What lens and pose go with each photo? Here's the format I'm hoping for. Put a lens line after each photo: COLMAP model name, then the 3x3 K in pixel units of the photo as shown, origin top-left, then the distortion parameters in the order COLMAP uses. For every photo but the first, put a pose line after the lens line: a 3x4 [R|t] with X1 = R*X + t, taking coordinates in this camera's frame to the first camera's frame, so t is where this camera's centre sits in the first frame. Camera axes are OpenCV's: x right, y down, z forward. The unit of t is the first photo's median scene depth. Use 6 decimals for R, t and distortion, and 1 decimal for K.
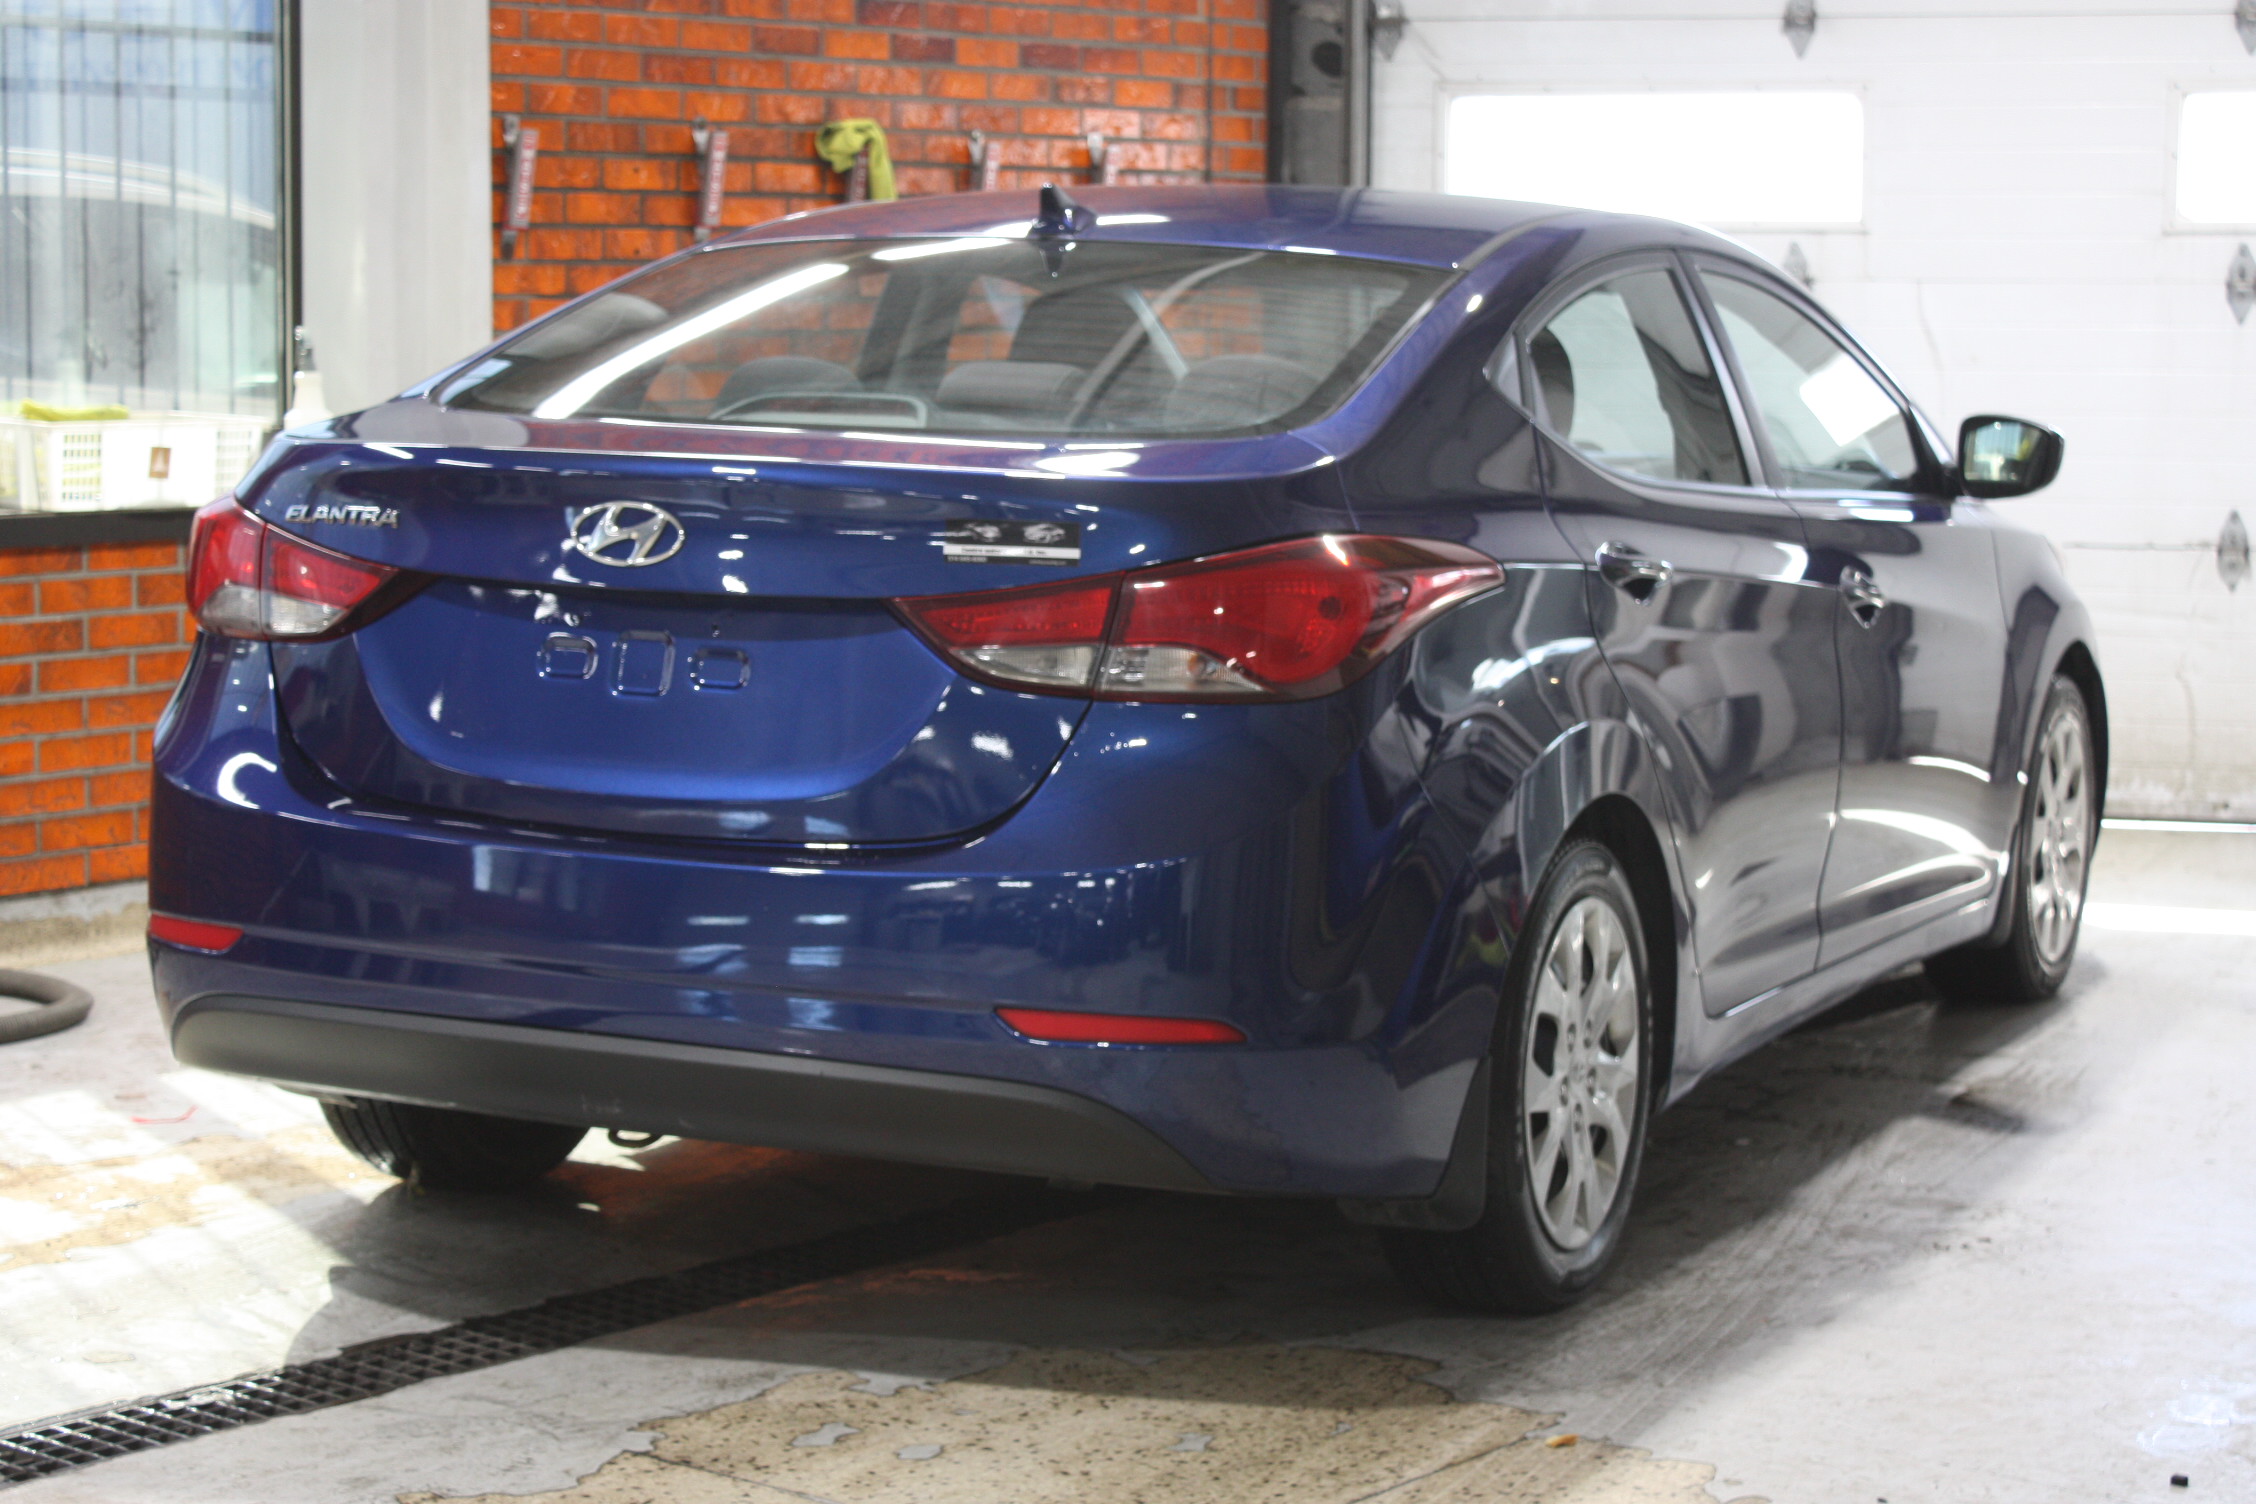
lens RADIAL K [[4533.7, 0, 1128.0], [0, 4533.7, 752.0], [0, 0, 1]] dist [0.048511, 0.108208]
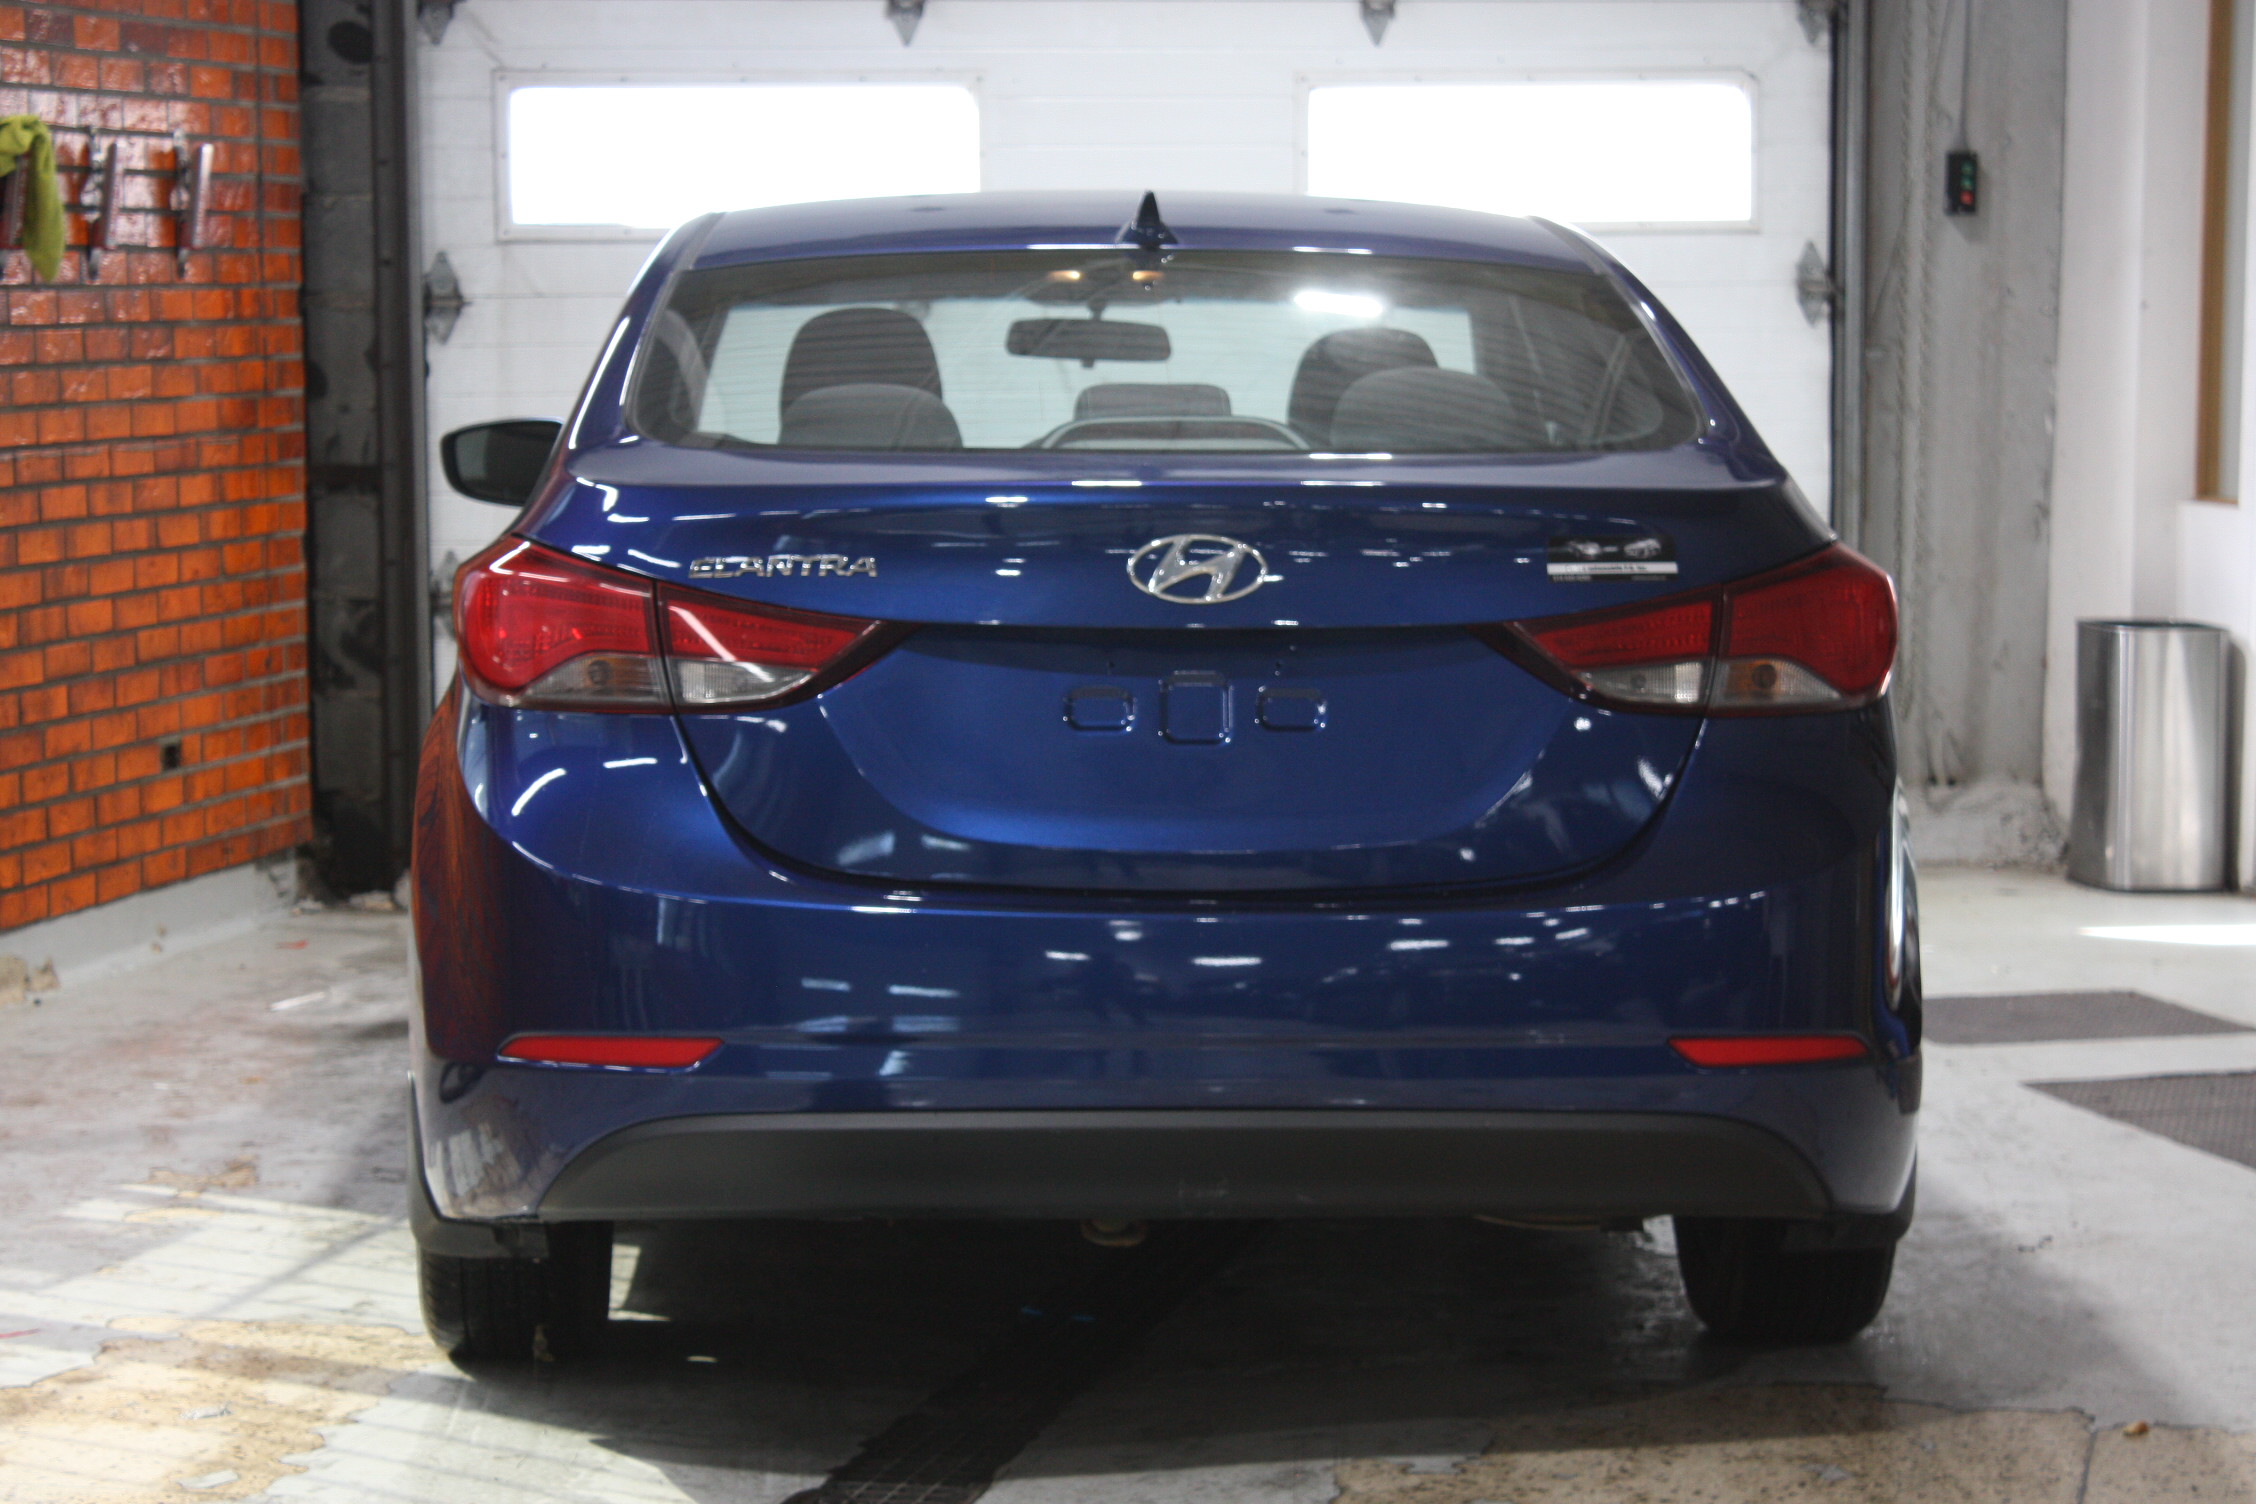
lens RADIAL K [[5703.0, 0, 1128.0], [0, 5703.0, 752.0], [0, 0, 1]] dist [0.268831, -0.223928]
pose [[0.883442, -0.056098, 0.465171, -0.354066], [0.068062, 0.997641, -0.008950, -0.000636], [-0.463571, 0.039567, 0.885176, -0.015508]]
